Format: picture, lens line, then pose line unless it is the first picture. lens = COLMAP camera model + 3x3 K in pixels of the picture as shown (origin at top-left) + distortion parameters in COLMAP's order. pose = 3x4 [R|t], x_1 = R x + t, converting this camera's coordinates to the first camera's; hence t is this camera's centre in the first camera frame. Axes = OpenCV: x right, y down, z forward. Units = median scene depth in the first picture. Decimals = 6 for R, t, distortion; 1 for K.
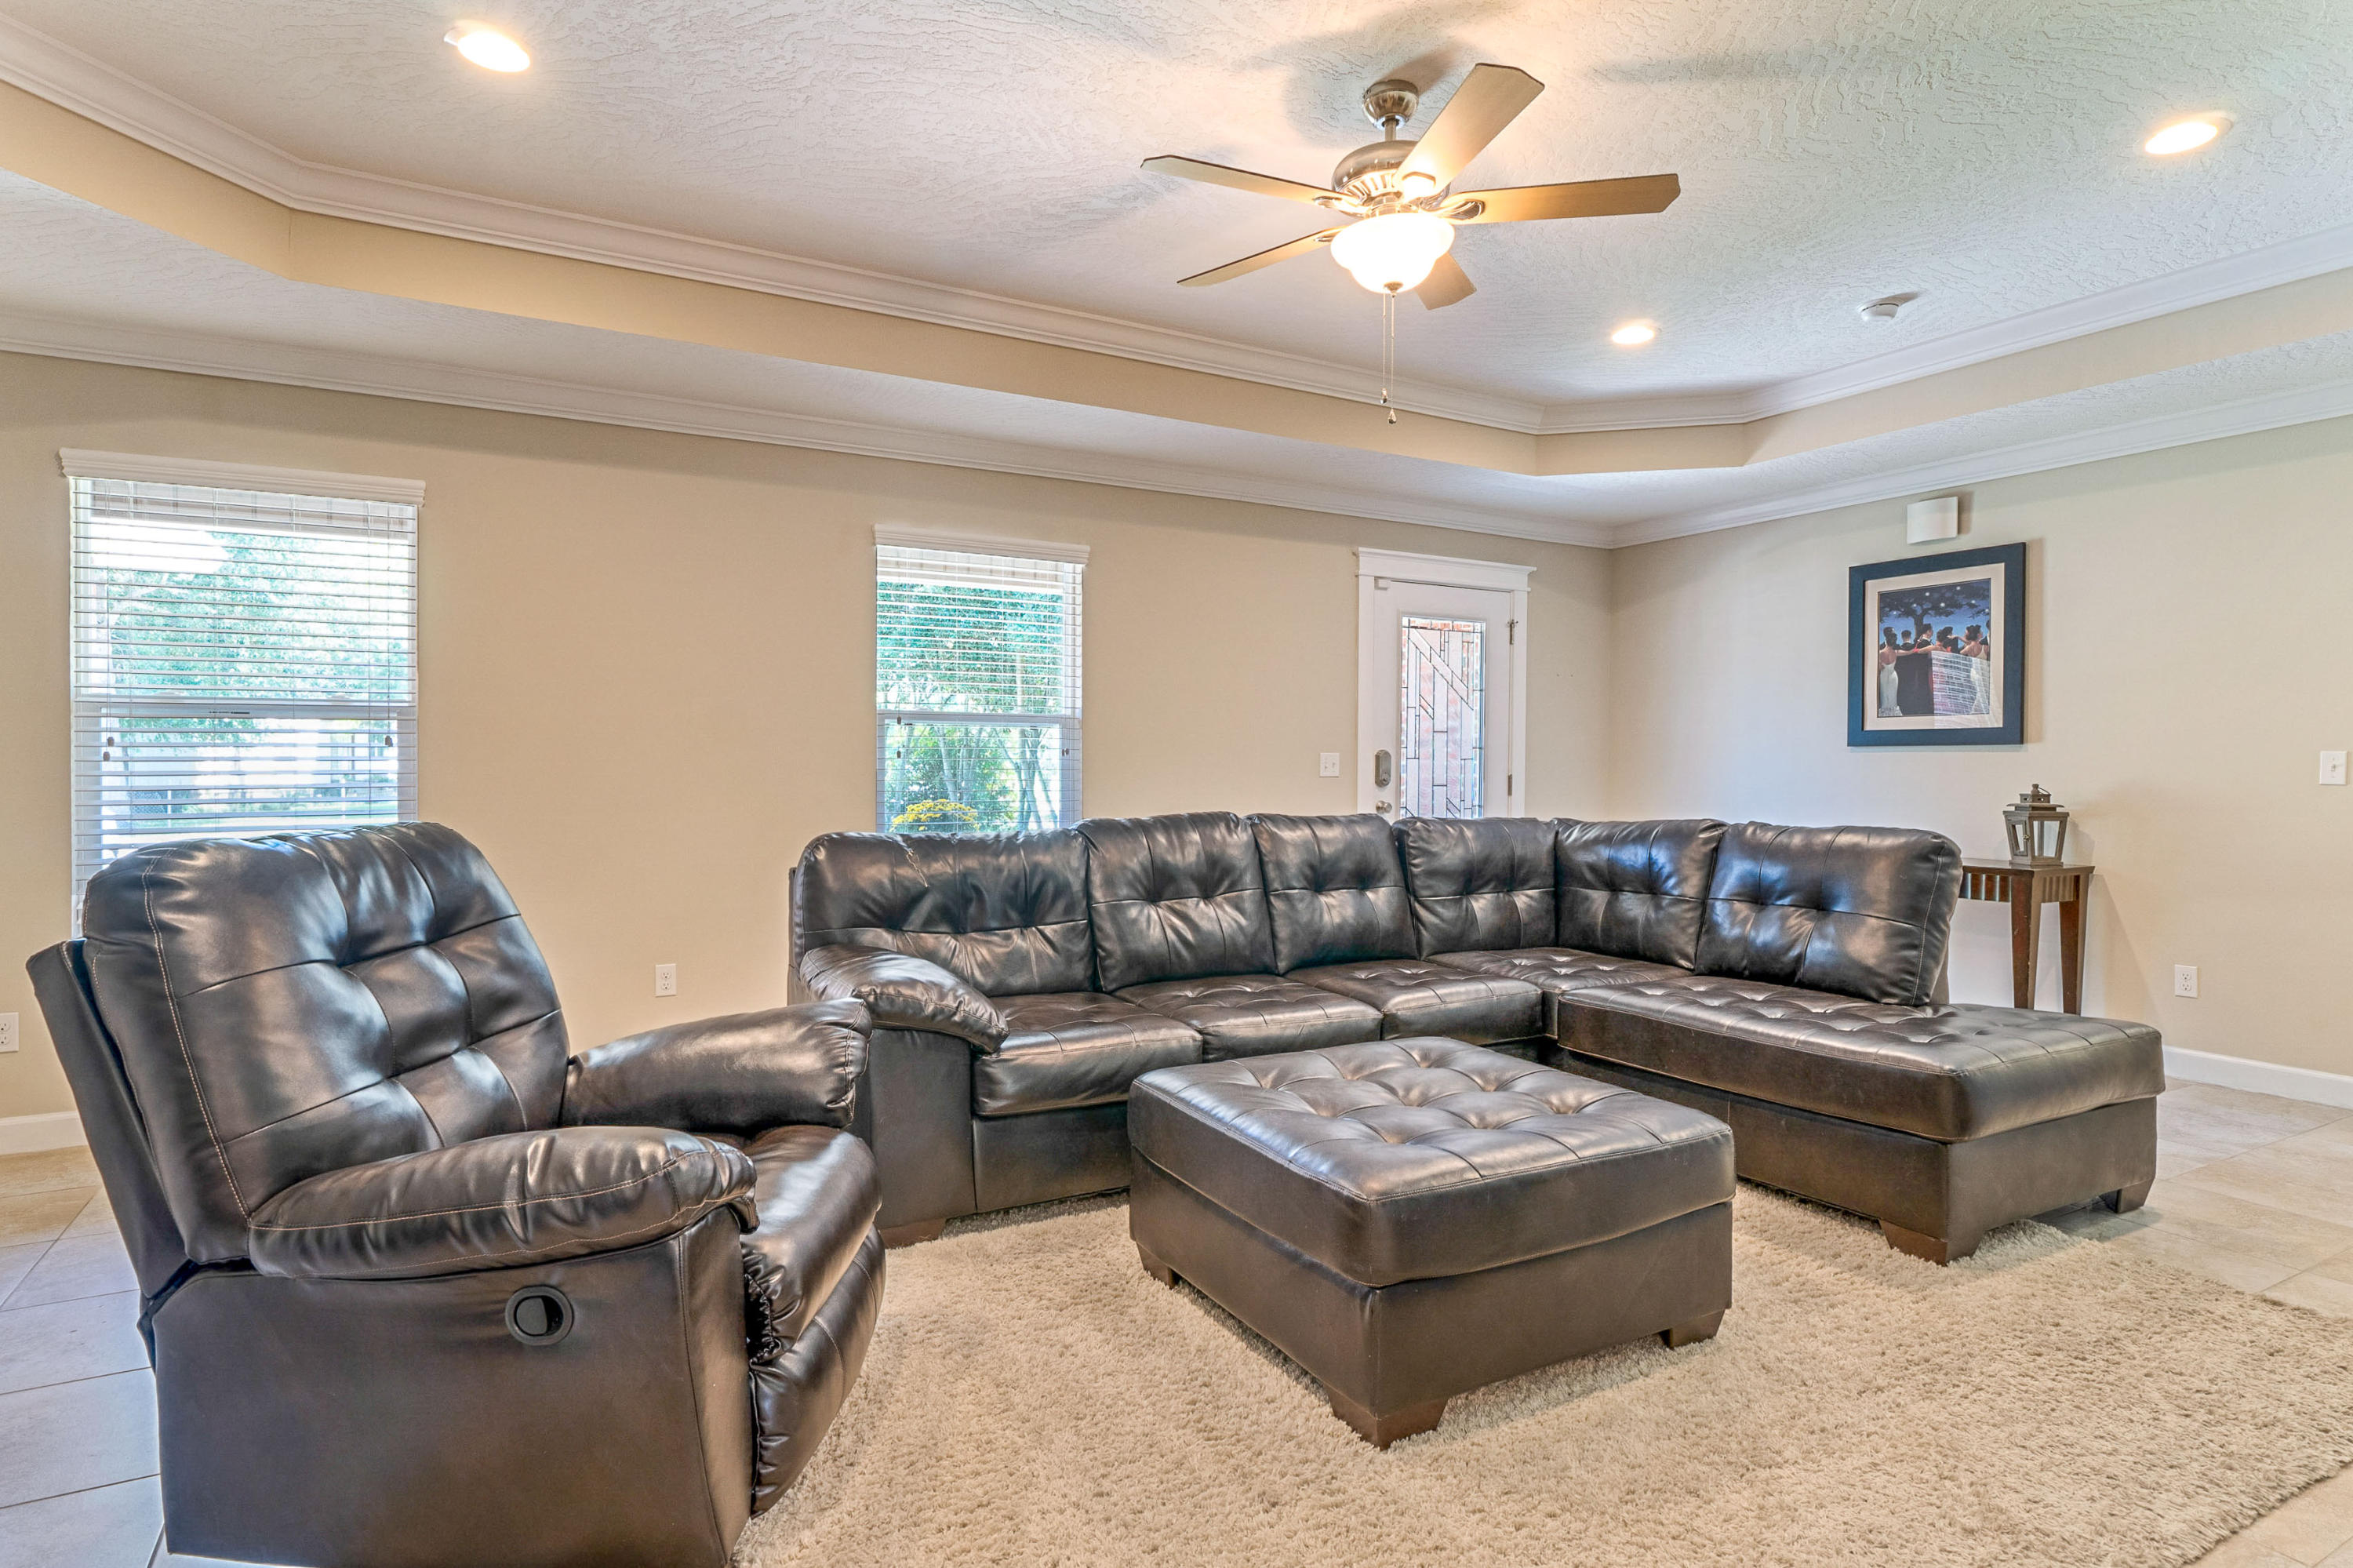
lens RADIAL K [[1238.7, 0, 1170.2], [0, 1238.7, 785.1], [0, 0, 1]] dist [-0.002398, -0.002456]
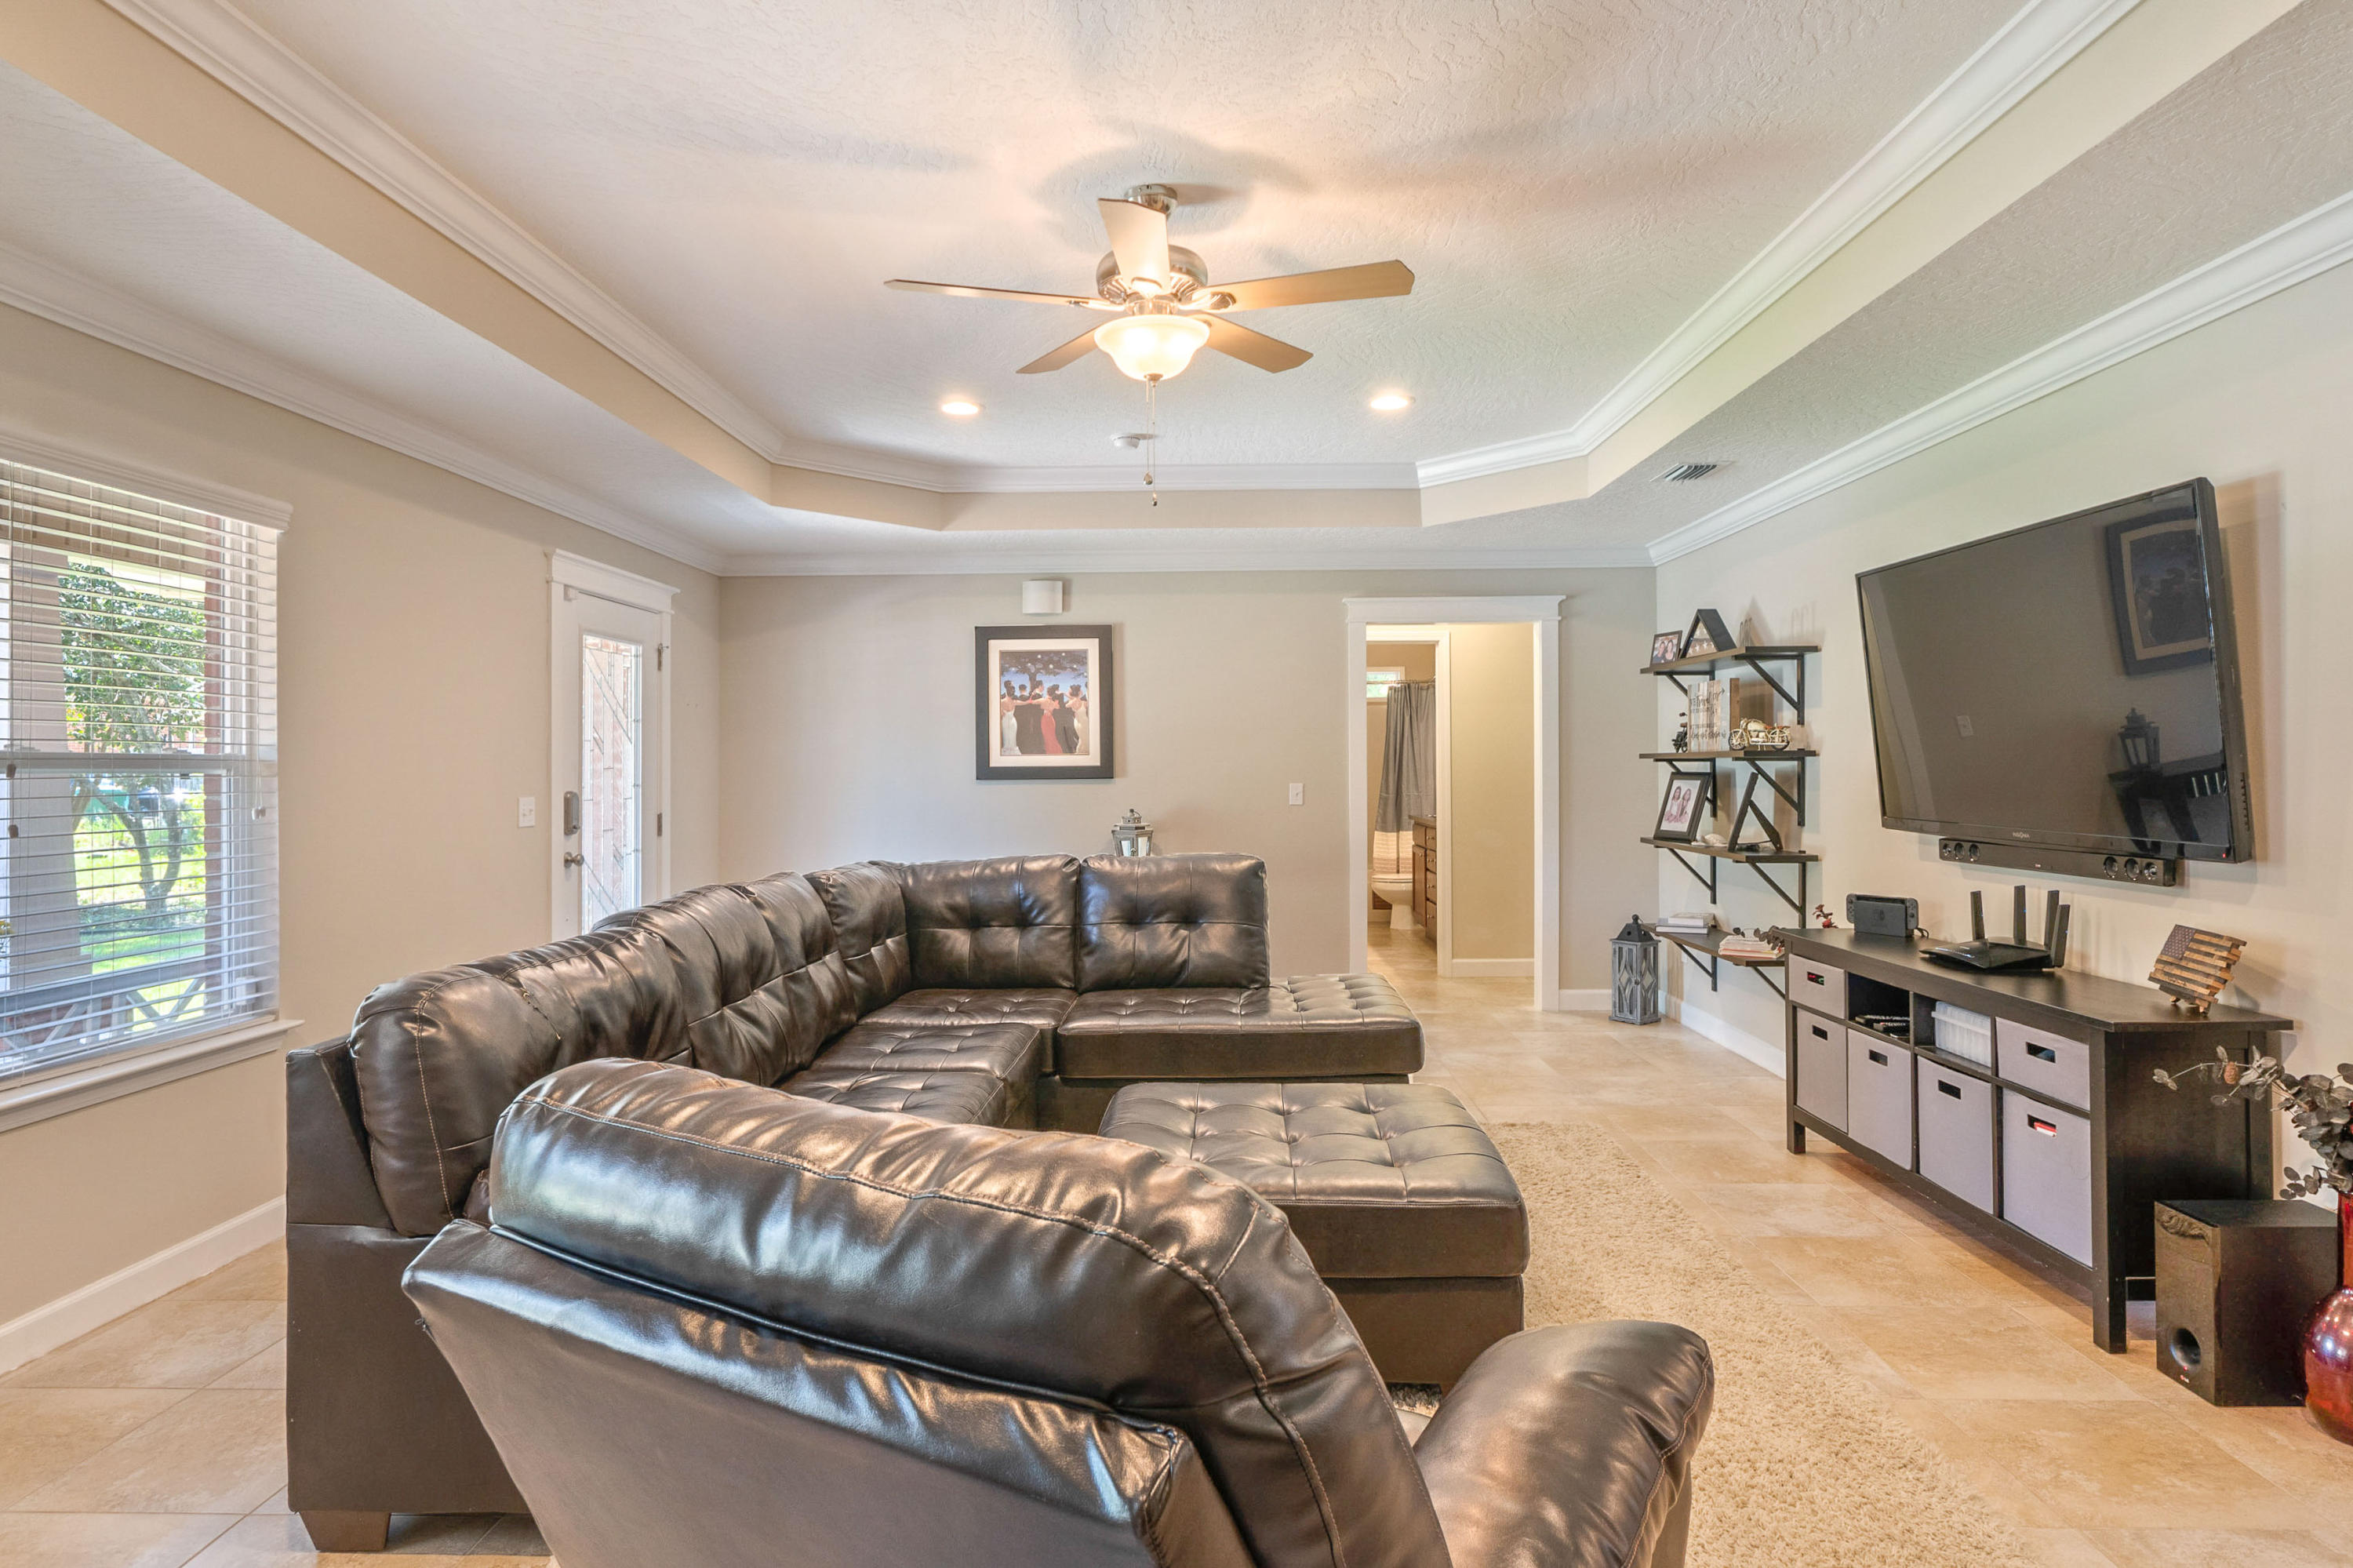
lens RADIAL K [[1259.4, 0, 1174.8], [0, 1259.4, 771.3], [0, 0, 1]] dist [-0.001847, -0.001387]
pose [[0.521649, -0.011668, 0.853081, -0.531513], [0.023144, 0.999732, -0.000478, -0.049298], [-0.852846, 0.019993, 0.521779, 0.316043]]
